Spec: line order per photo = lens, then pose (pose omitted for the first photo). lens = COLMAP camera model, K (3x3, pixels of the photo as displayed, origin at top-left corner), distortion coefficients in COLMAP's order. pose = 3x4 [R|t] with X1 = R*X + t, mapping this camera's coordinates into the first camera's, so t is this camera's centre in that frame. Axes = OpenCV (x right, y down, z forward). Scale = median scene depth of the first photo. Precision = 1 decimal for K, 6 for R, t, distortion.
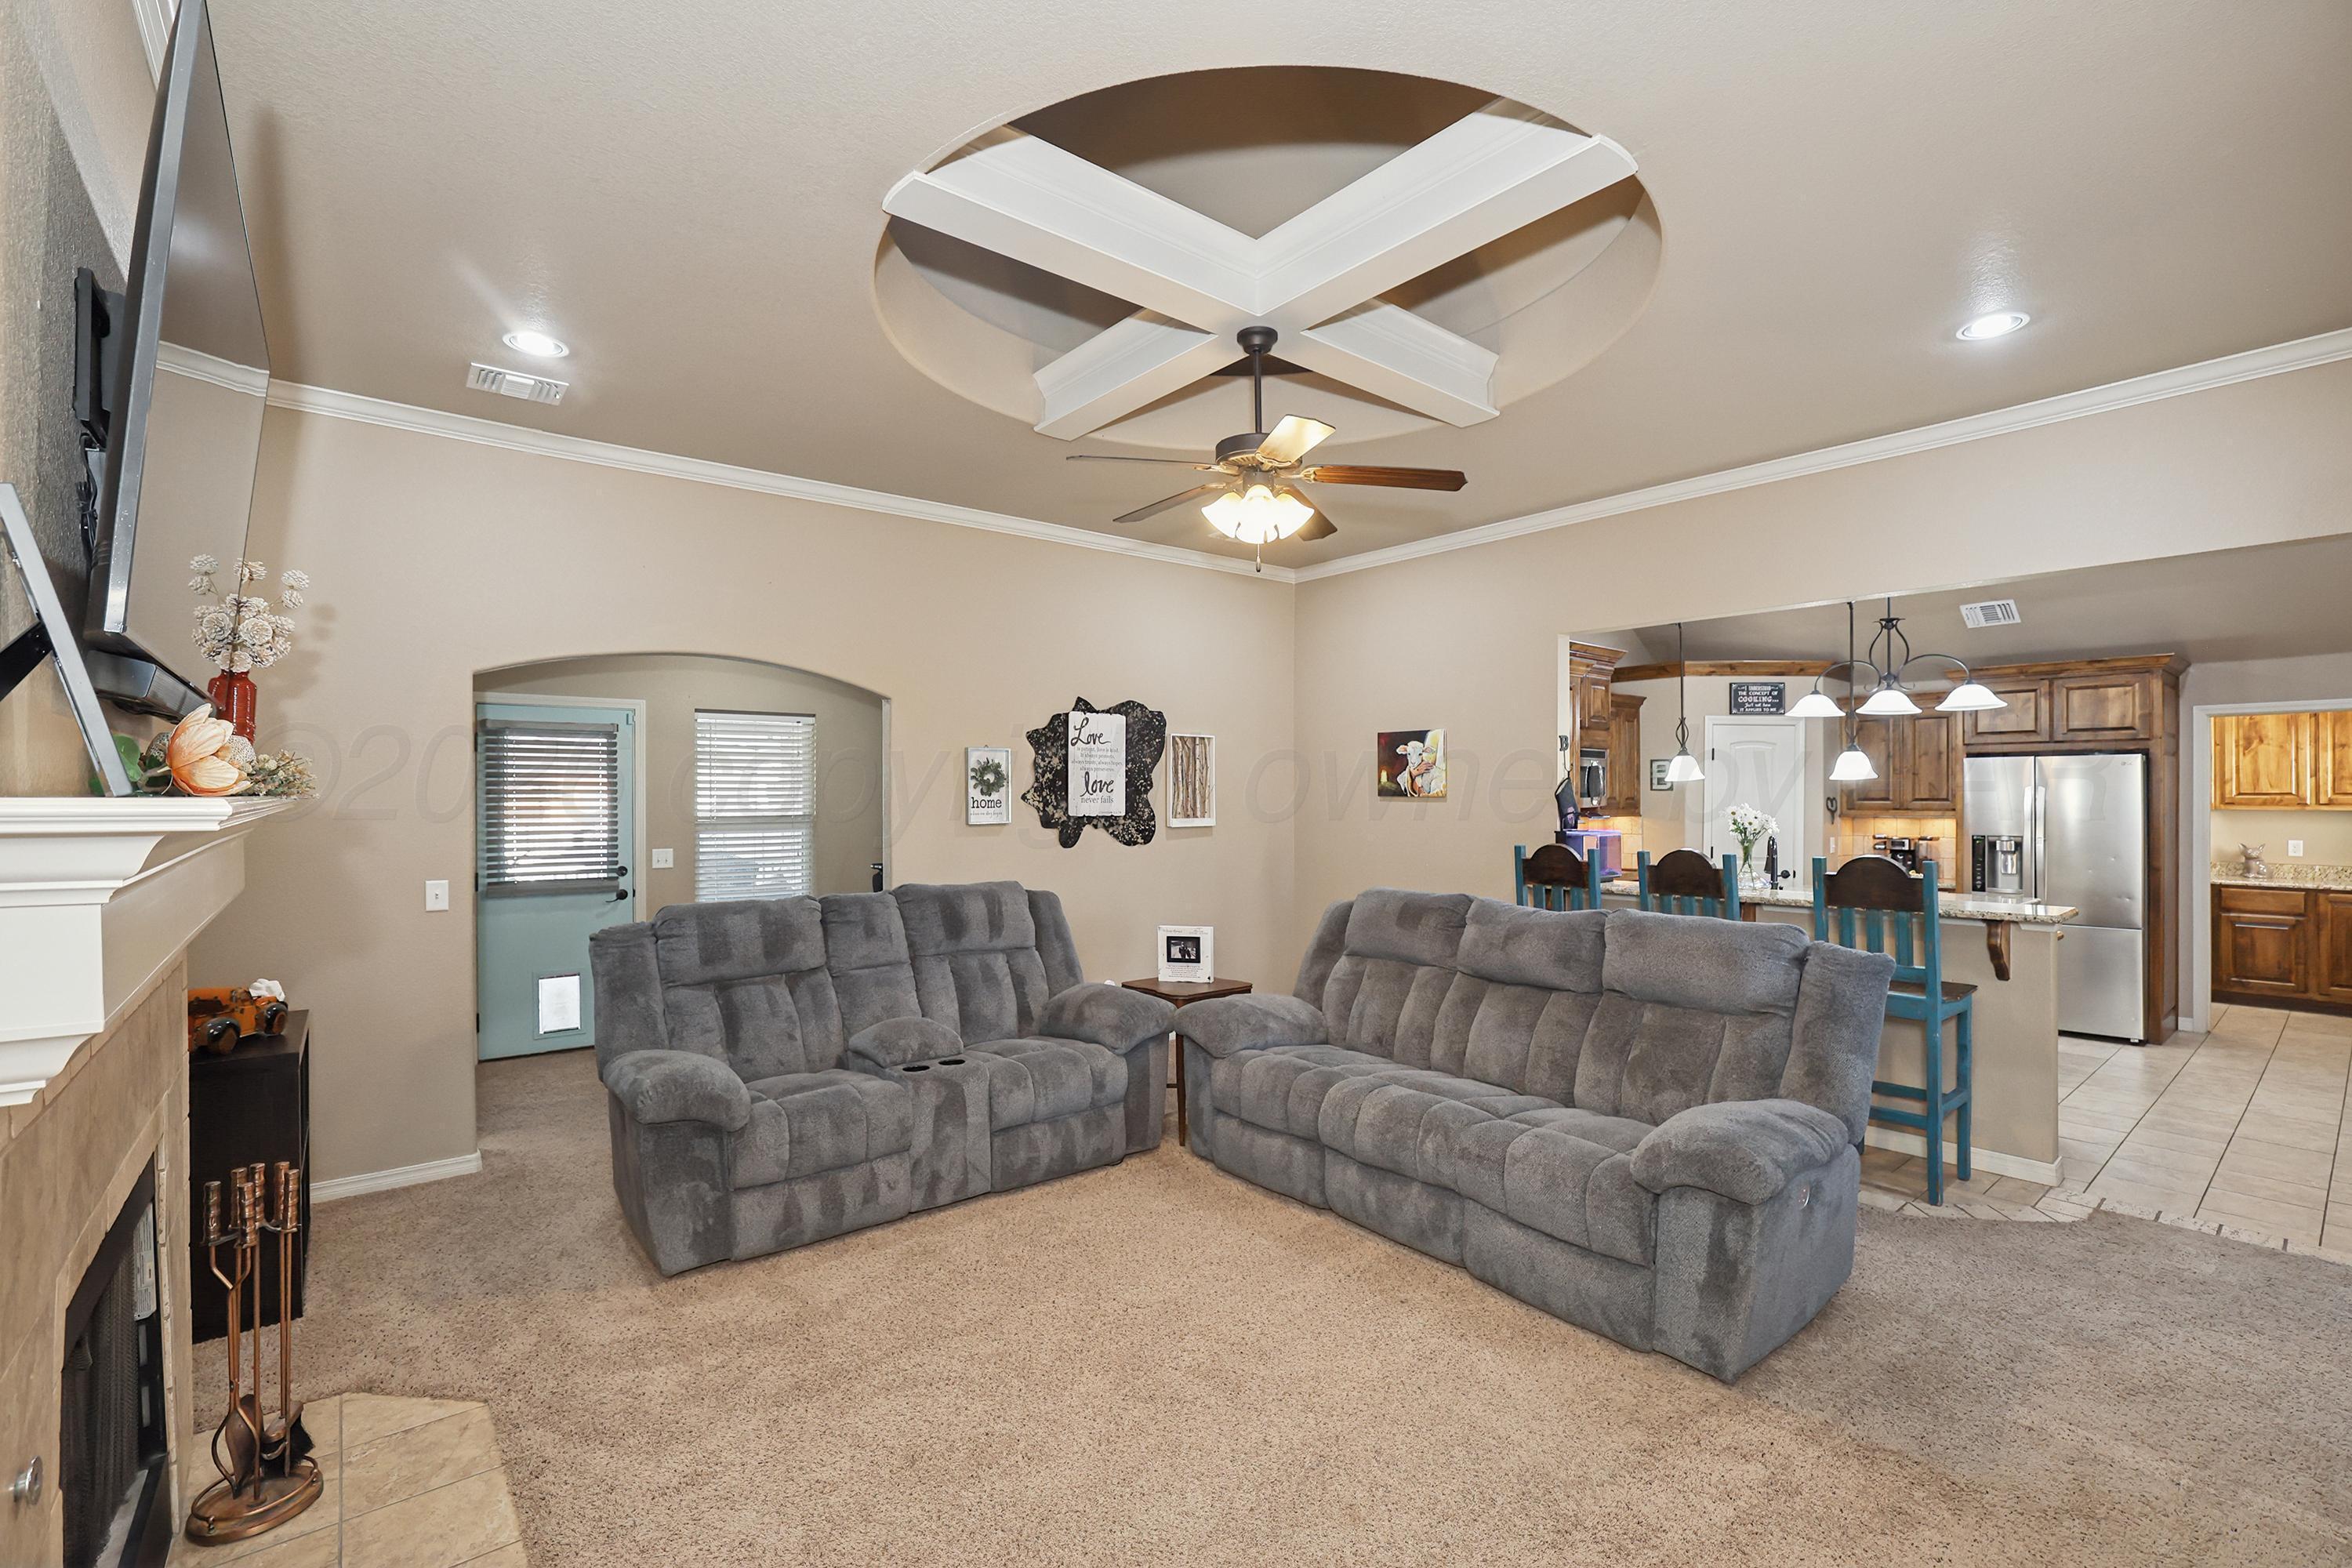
lens RADIAL K [[1058.0, 0, 1210.4], [0, 1058.0, 791.9], [0, 0, 1]] dist [-0.021264, 0.000162]
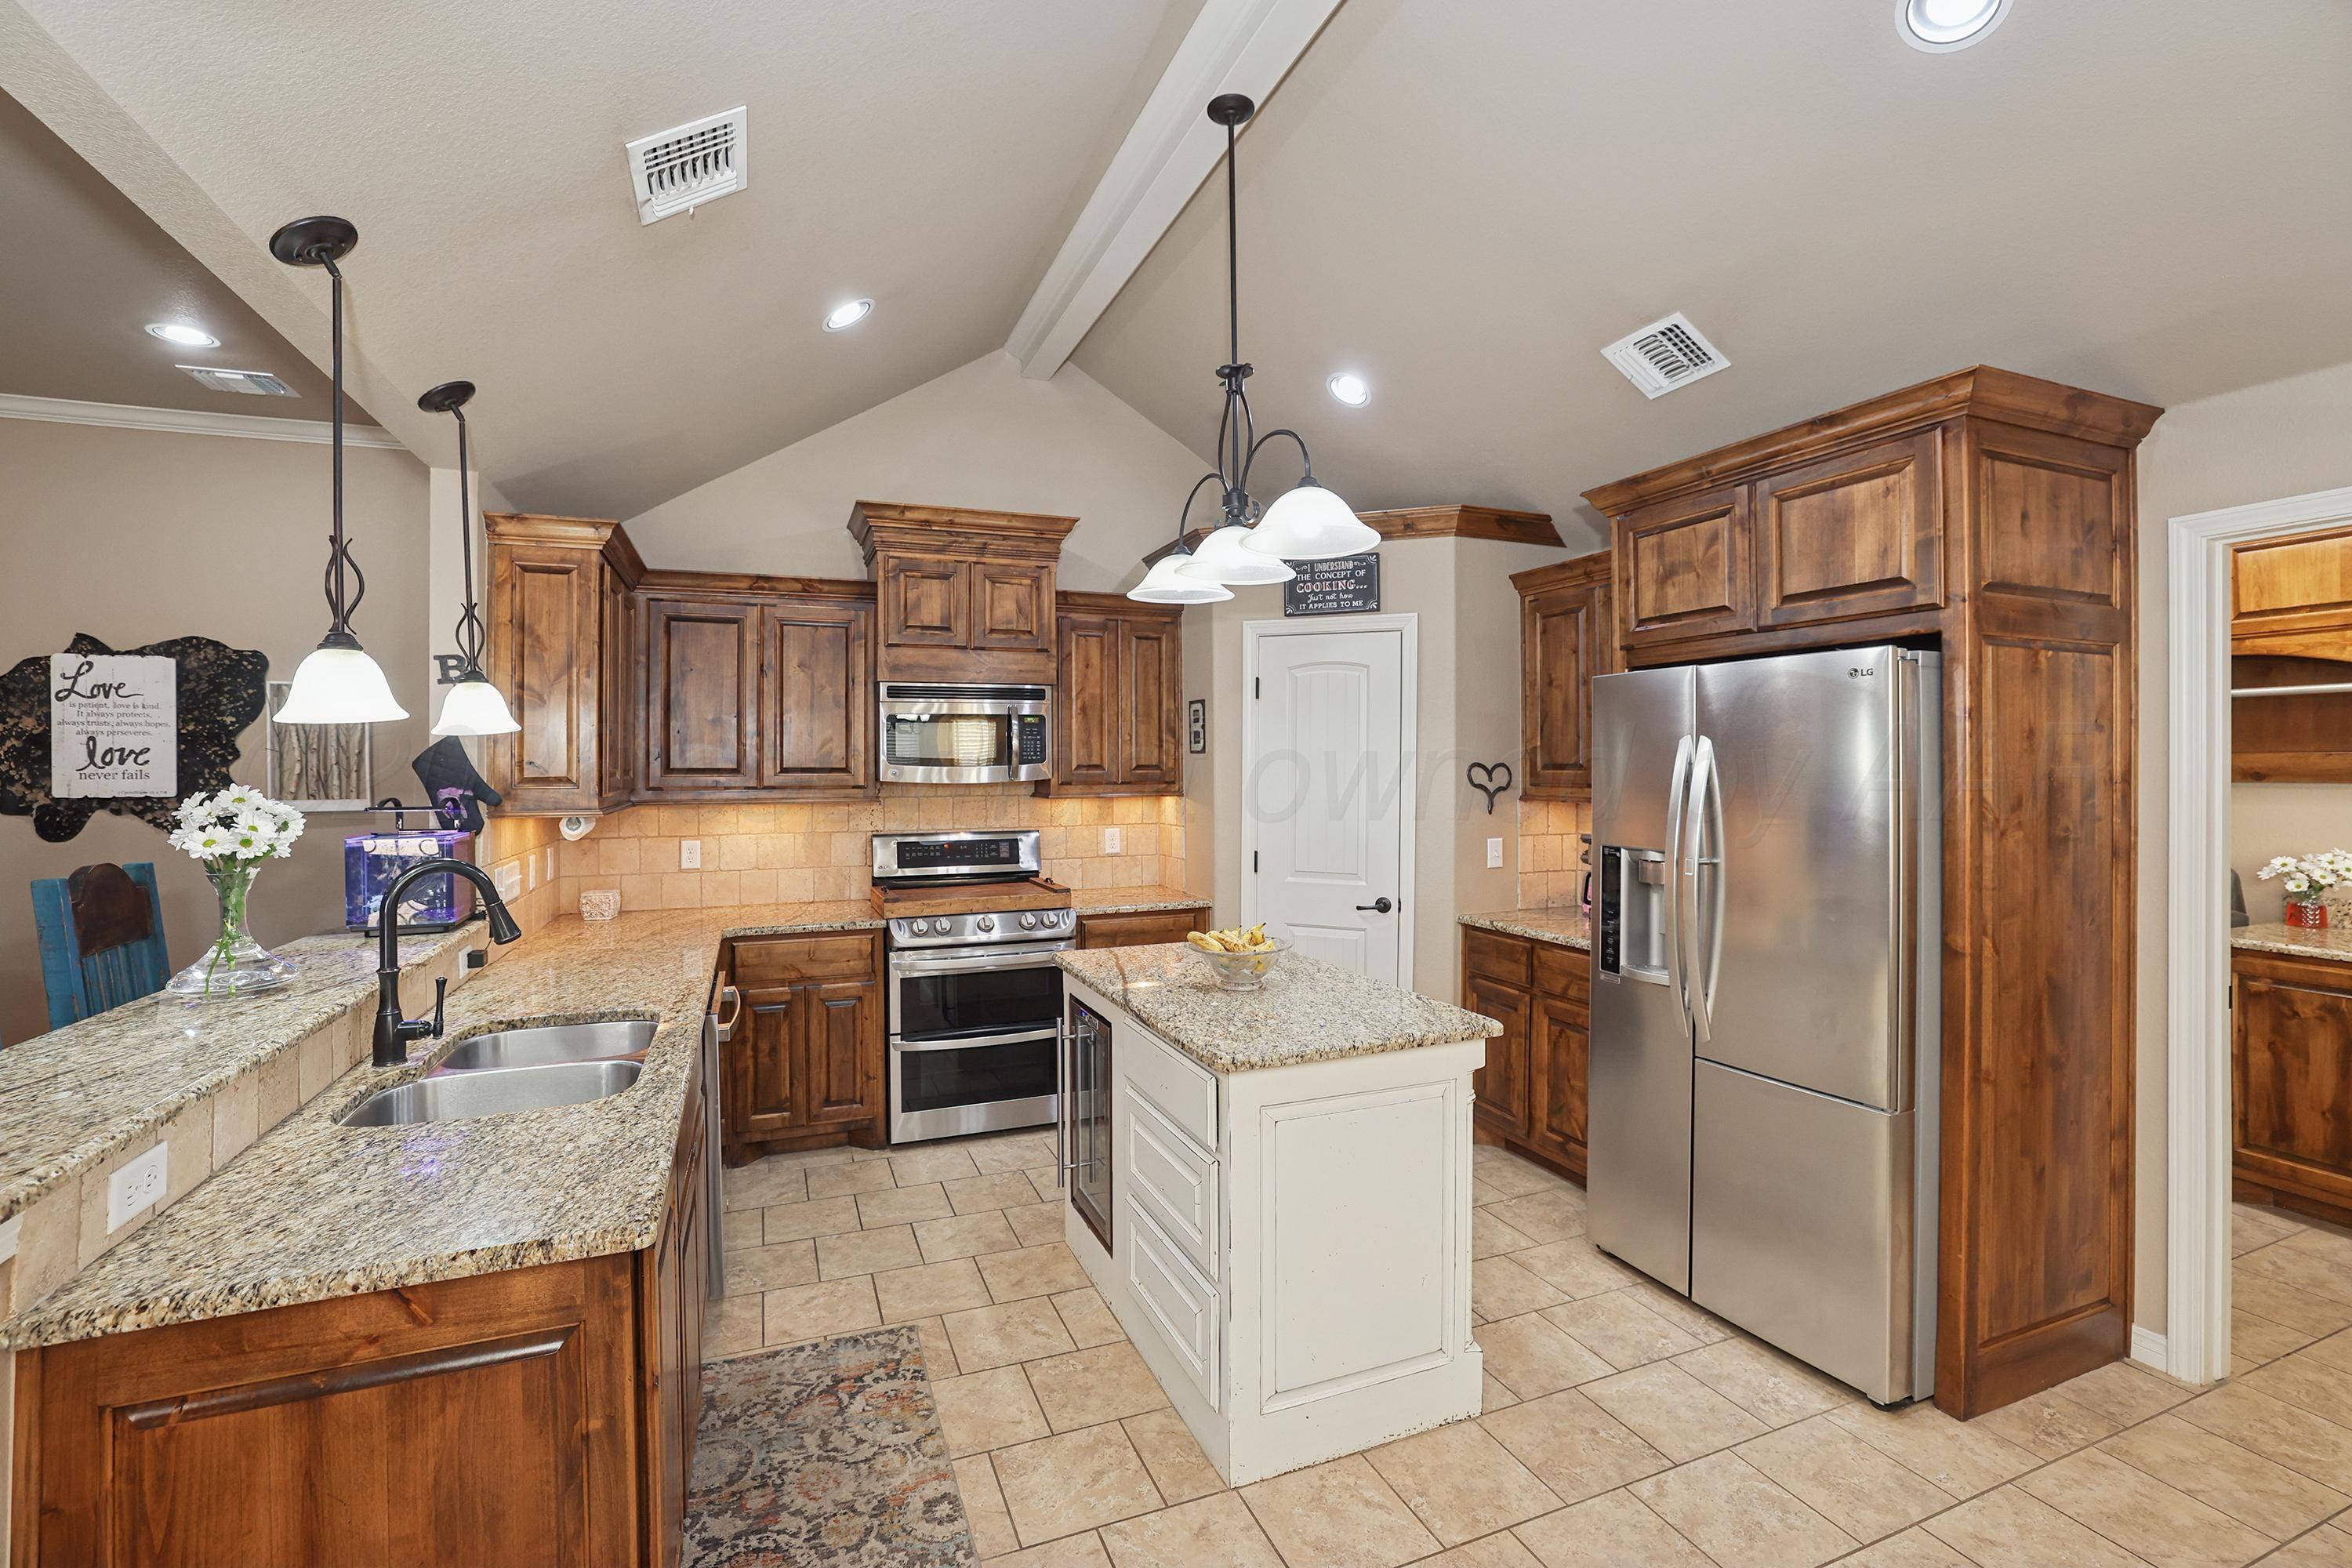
lens RADIAL K [[1022.7, 0, 1168.8], [0, 1022.7, 773.4], [0, 0, 1]] dist [-0.046364, 0.015579]
pose [[0.946893, -0.004013, -0.321523, 0.795147], [0.007133, 0.999938, 0.008524, 0.005636], [0.321469, -0.010365, 0.946863, 0.597833]]
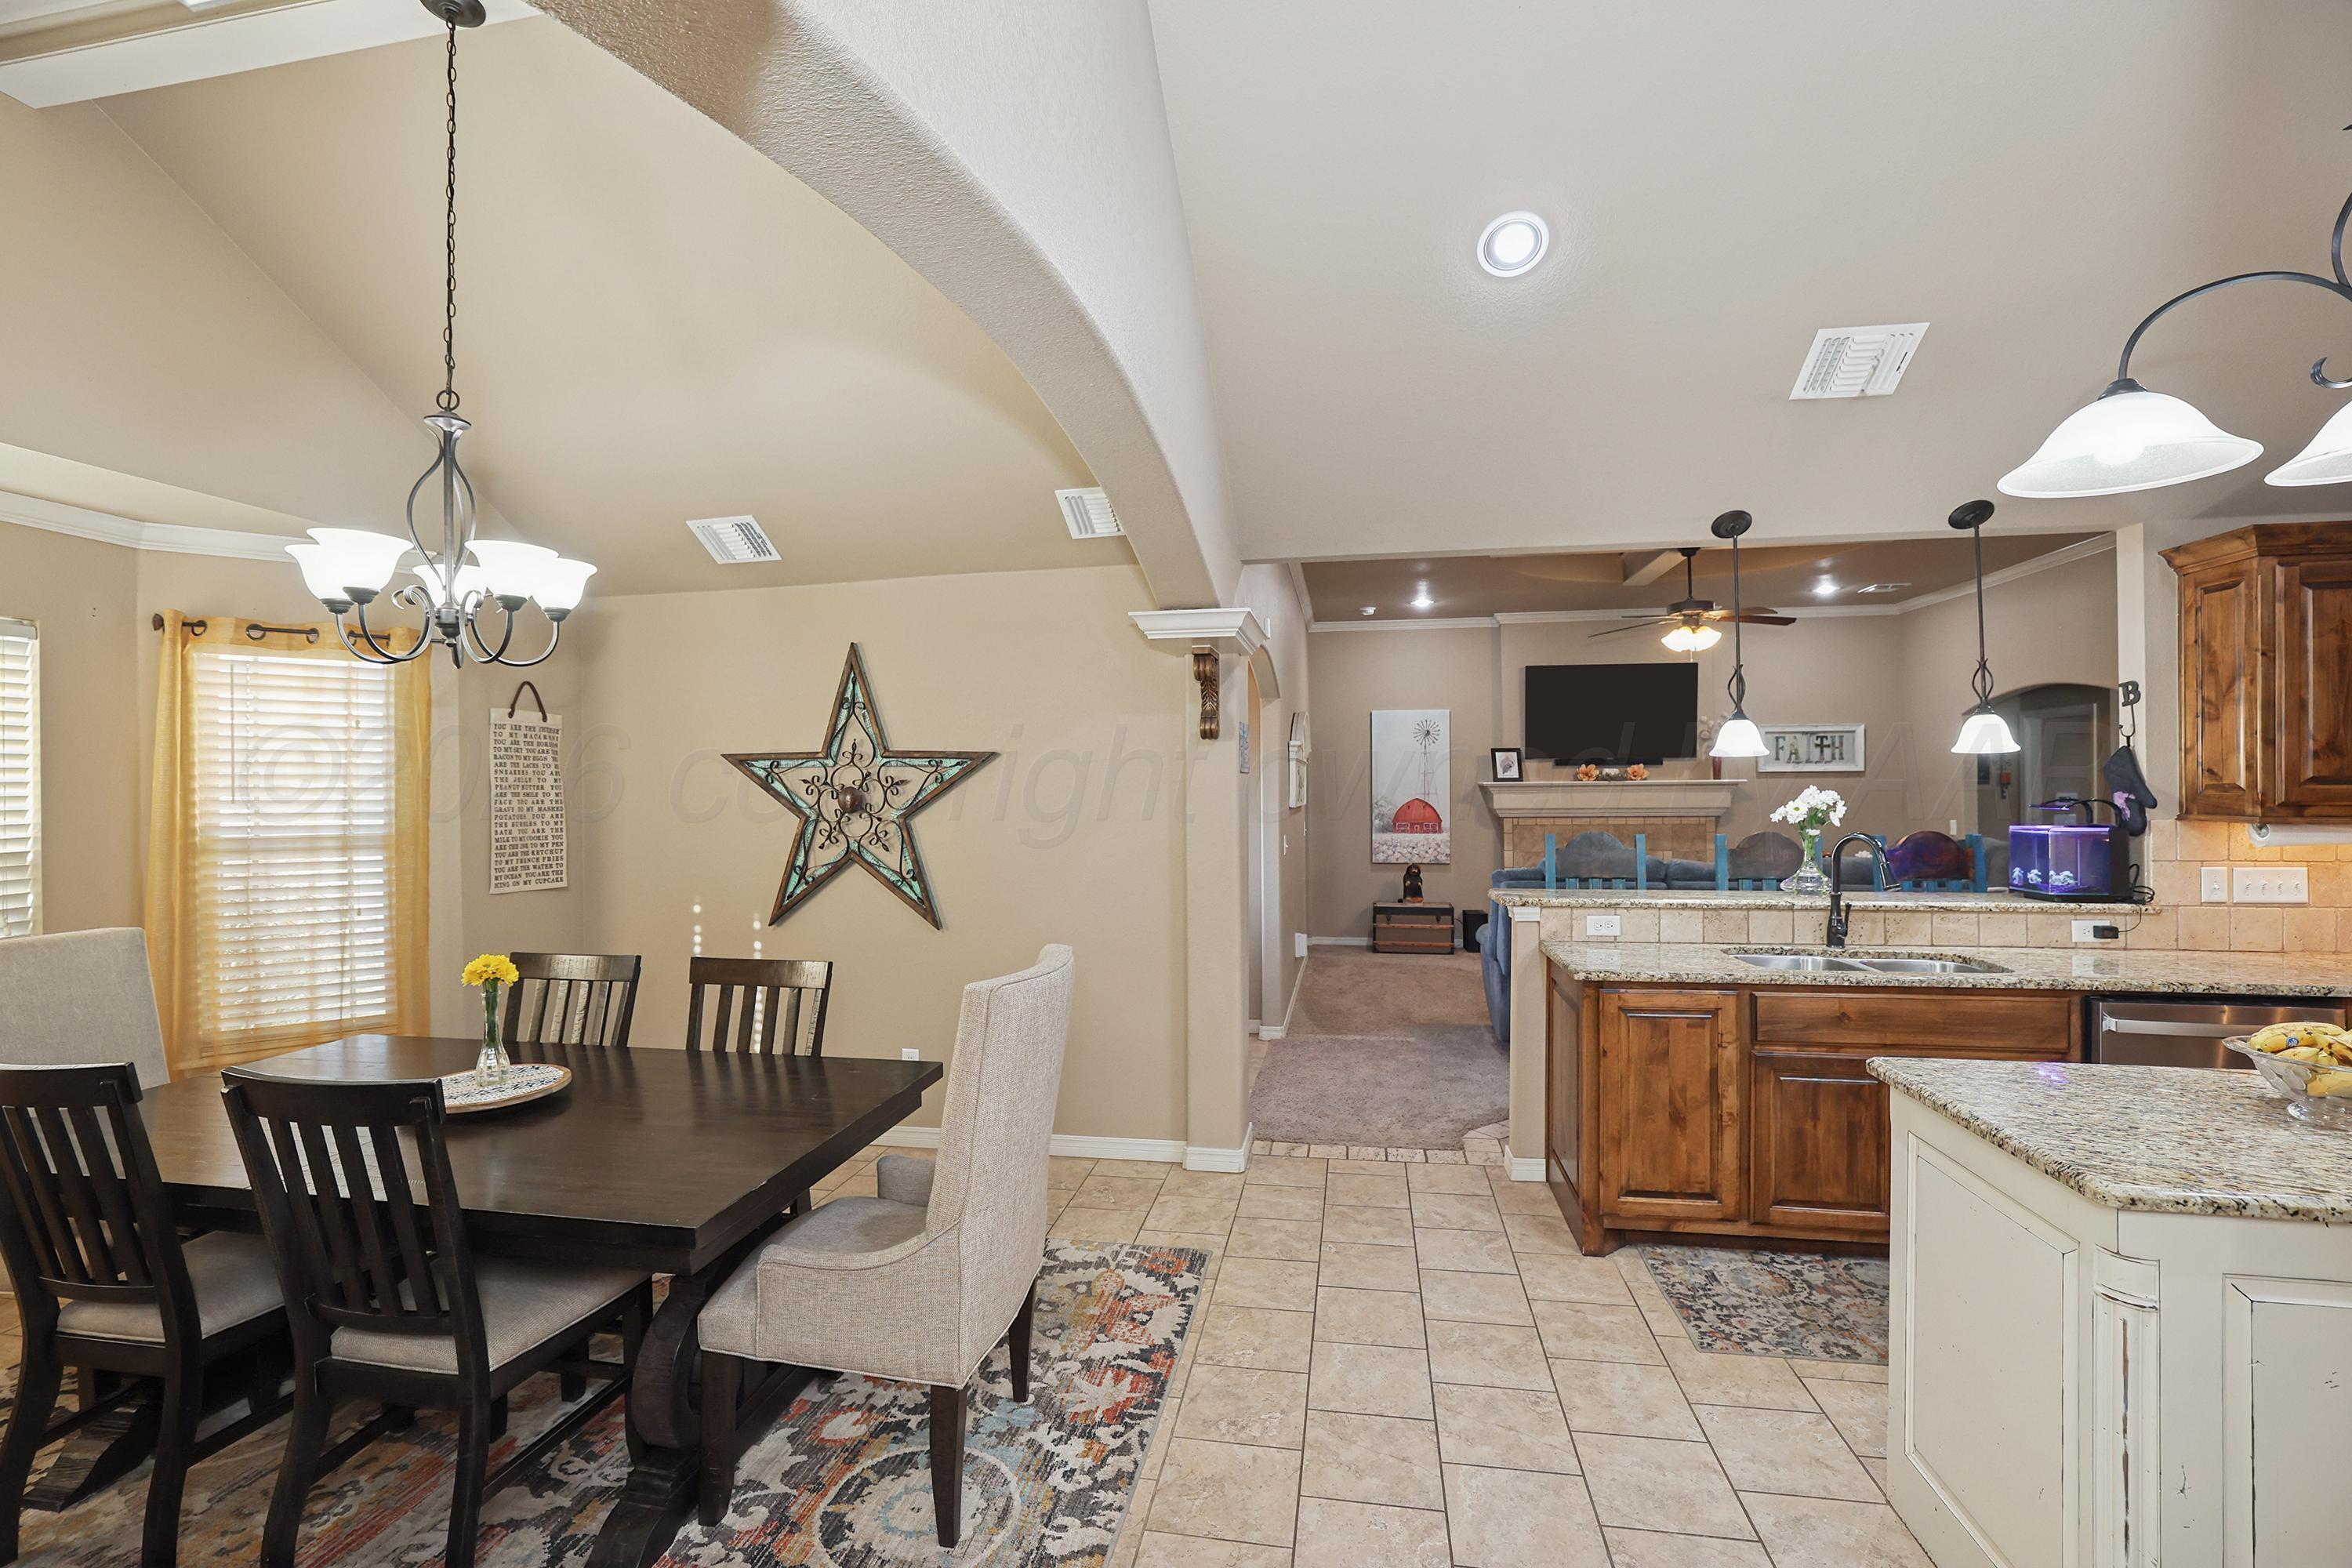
lens RADIAL K [[1022.7, 0, 1168.8], [0, 1022.7, 773.4], [0, 0, 1]] dist [-0.046364, 0.015579]
pose [[-0.779668, -0.002082, -0.626190, 1.110784], [0.007966, 0.999881, -0.013244, 0.006898], [0.626142, -0.015314, -0.779558, 1.042580]]
